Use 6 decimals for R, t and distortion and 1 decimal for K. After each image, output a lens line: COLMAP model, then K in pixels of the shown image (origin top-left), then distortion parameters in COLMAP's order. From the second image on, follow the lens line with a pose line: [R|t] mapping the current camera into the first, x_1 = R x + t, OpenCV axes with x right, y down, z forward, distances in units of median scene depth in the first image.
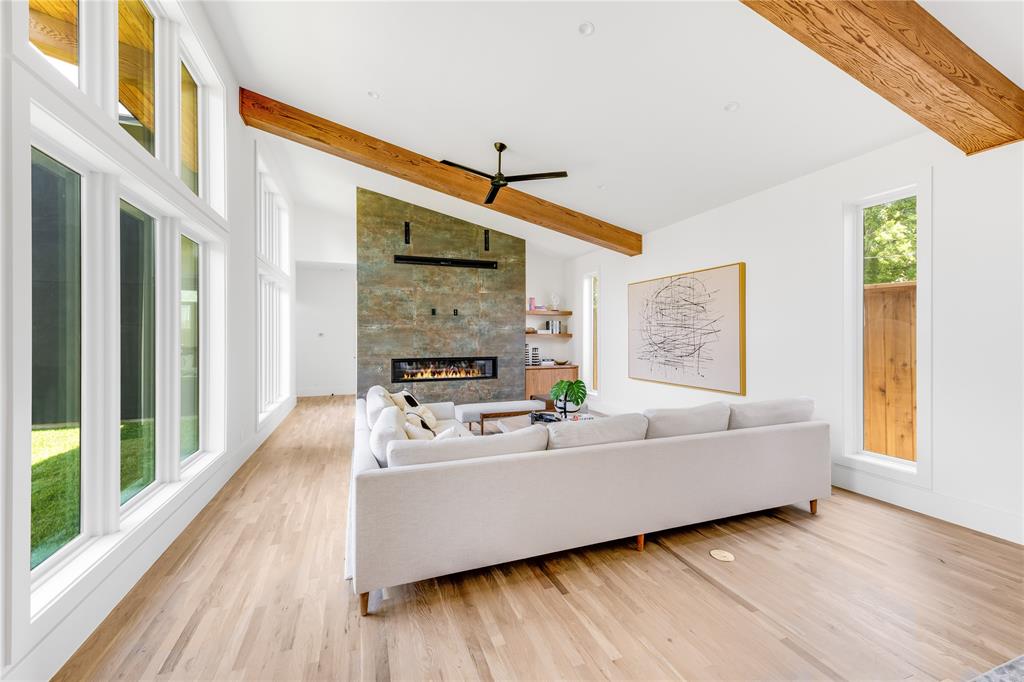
lens RADIAL K [[421.0, 0, 509.5], [0, 421.0, 338.6], [0, 0, 1]] dist [0.001355, 0.000021]
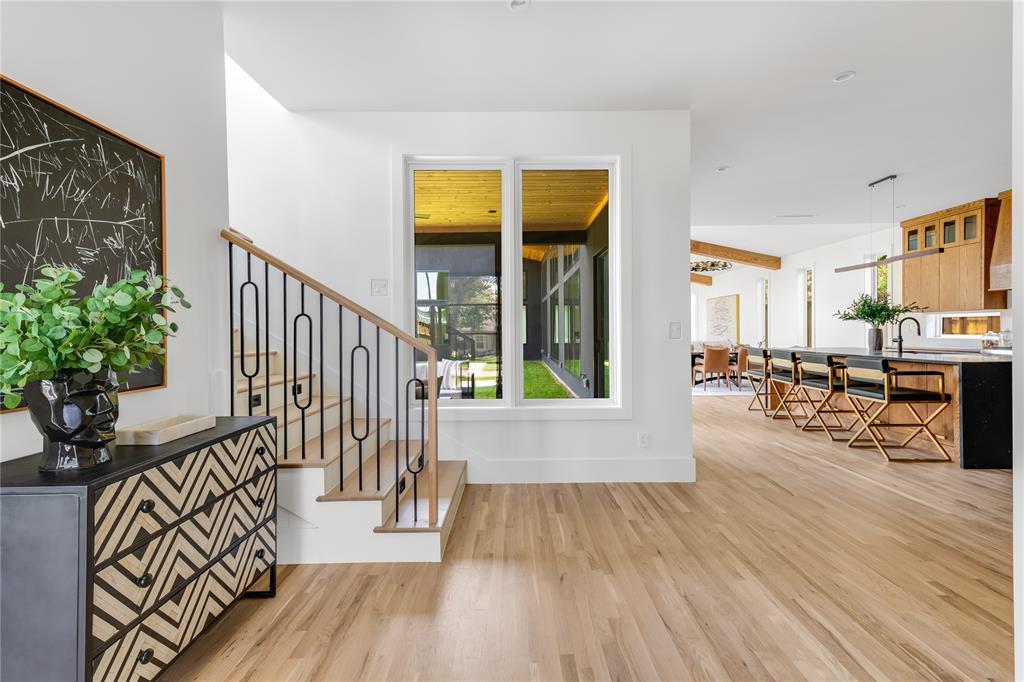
lens RADIAL K [[465.5, 0, 513.7], [0, 465.5, 332.0], [0, 0, 1]] dist [0.027991, -0.000630]
pose [[0.941526, -0.006809, -0.336871, 0.144223], [0.006485, 0.999977, -0.002086, 0.031045], [0.336877, -0.000221, 0.941549, -1.382570]]
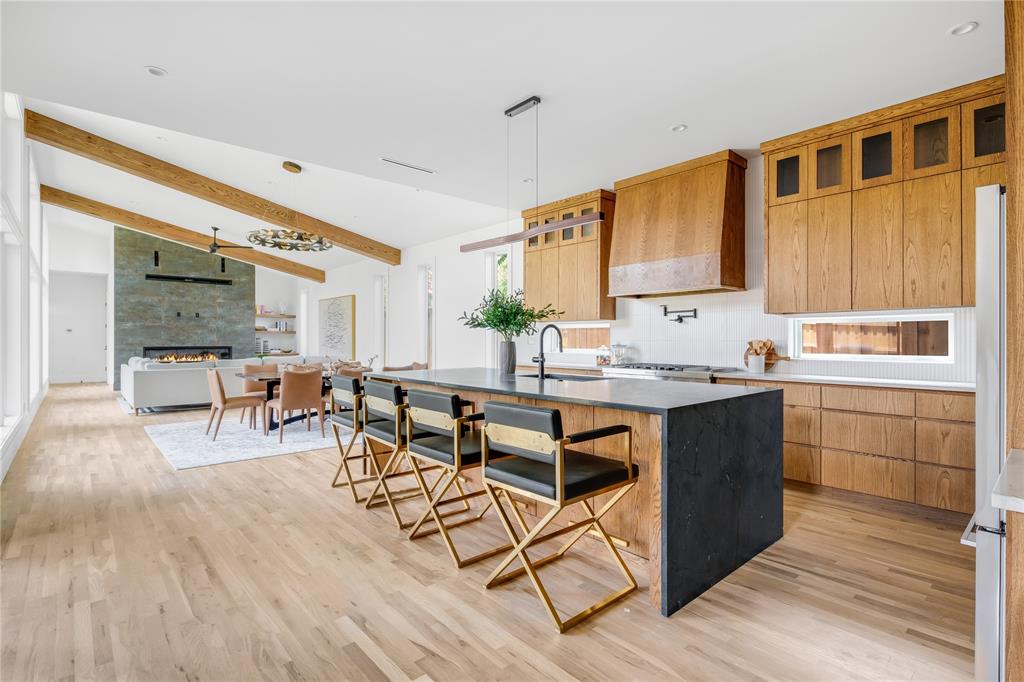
lens RADIAL K [[494.0, 0, 508.8], [0, 494.0, 341.0], [0, 0, 1]] dist [0.006219, 0.000371]
pose [[0.931461, 0.001400, 0.363839, 0.246121], [-0.000794, 0.999998, -0.001815, 0.028260], [-0.363841, 0.001402, 0.931460, -0.951448]]
